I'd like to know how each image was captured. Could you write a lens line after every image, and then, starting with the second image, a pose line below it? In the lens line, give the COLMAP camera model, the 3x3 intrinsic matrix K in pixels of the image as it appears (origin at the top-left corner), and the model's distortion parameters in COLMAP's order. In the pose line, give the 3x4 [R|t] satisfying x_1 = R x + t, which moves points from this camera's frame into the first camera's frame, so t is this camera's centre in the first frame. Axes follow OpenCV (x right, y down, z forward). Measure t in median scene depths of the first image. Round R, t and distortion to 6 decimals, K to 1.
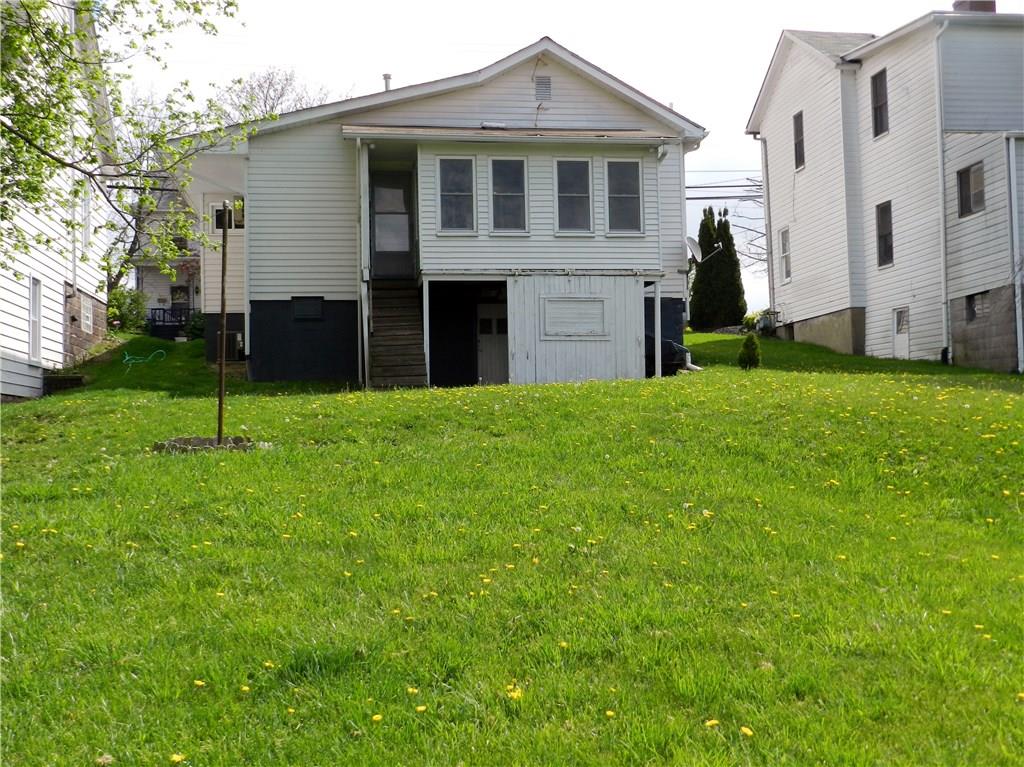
lens RADIAL K [[1141.0, 0, 512.1], [0, 1141.0, 383.3], [0, 0, 1]] dist [0.003835, 0.000000]
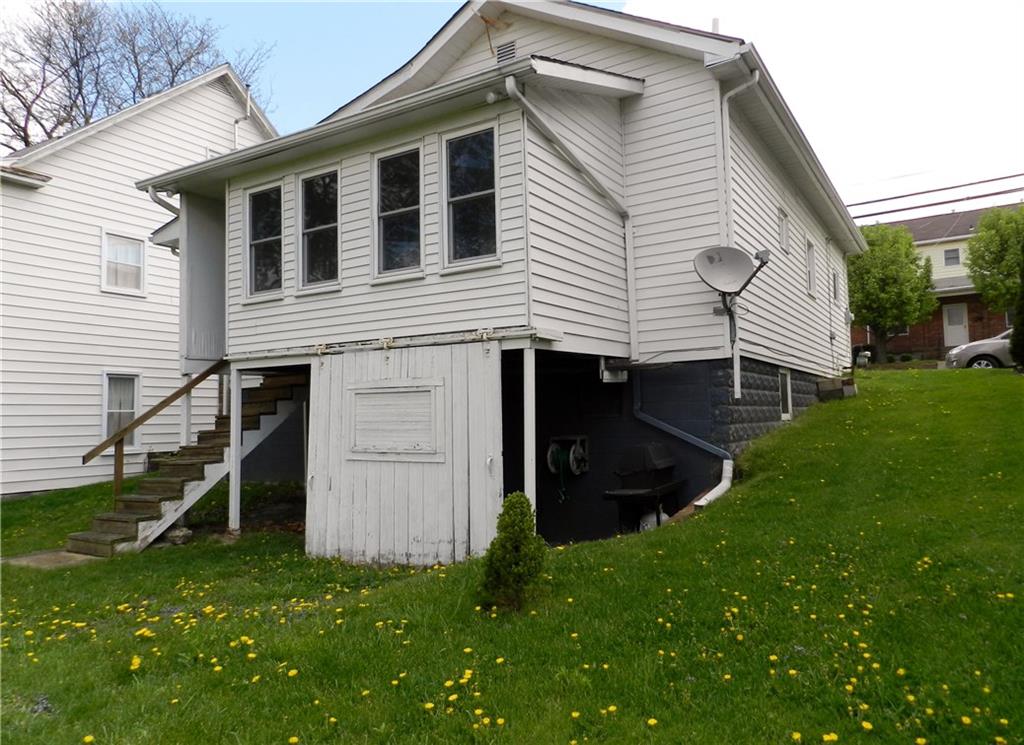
lens RADIAL K [[711.5, 0, 513.6], [0, 711.5, 368.9], [0, 0, 1]] dist [0.007849, -0.005294]
pose [[0.758403, -0.036897, -0.650740, 0.335757], [0.028816, 0.999318, -0.023077, -0.073830], [0.651148, -0.001250, 0.758950, 0.763726]]
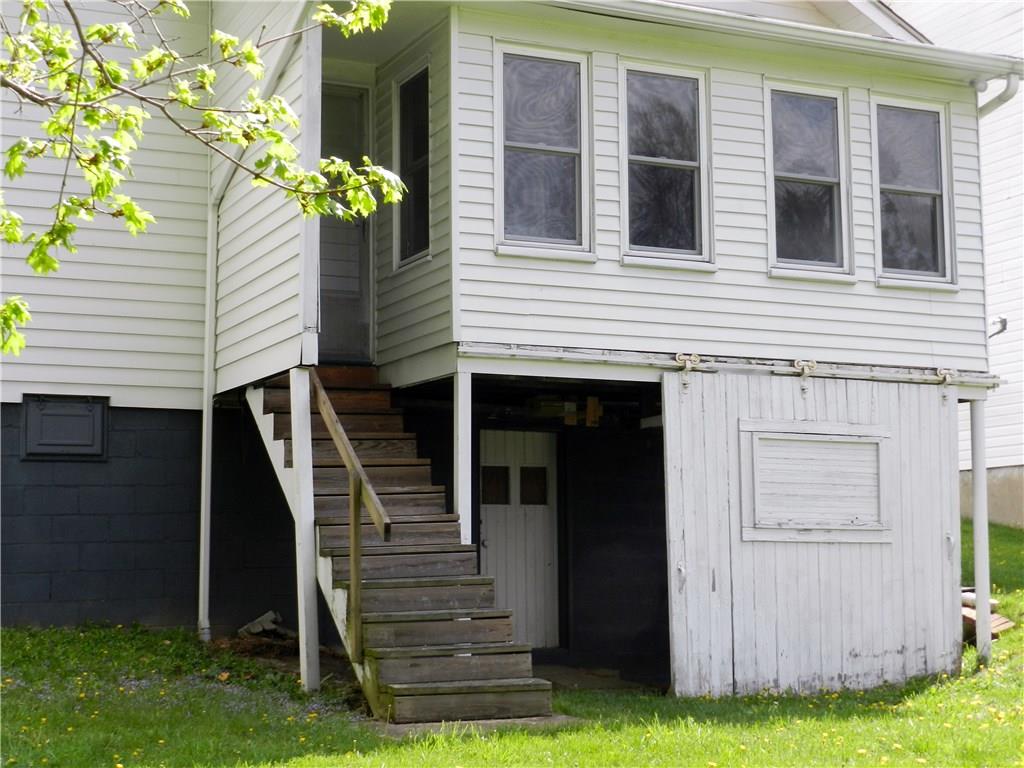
lens RADIAL K [[1598.1, 0, 513.0], [0, 1598.1, 385.2], [0, 0, 1]] dist [0.080602, 0.000000]
pose [[0.961476, 0.046466, 0.270935, -0.196465], [-0.025194, 0.996357, -0.081470, -0.043566], [-0.273733, 0.071505, 0.959144, 0.493876]]
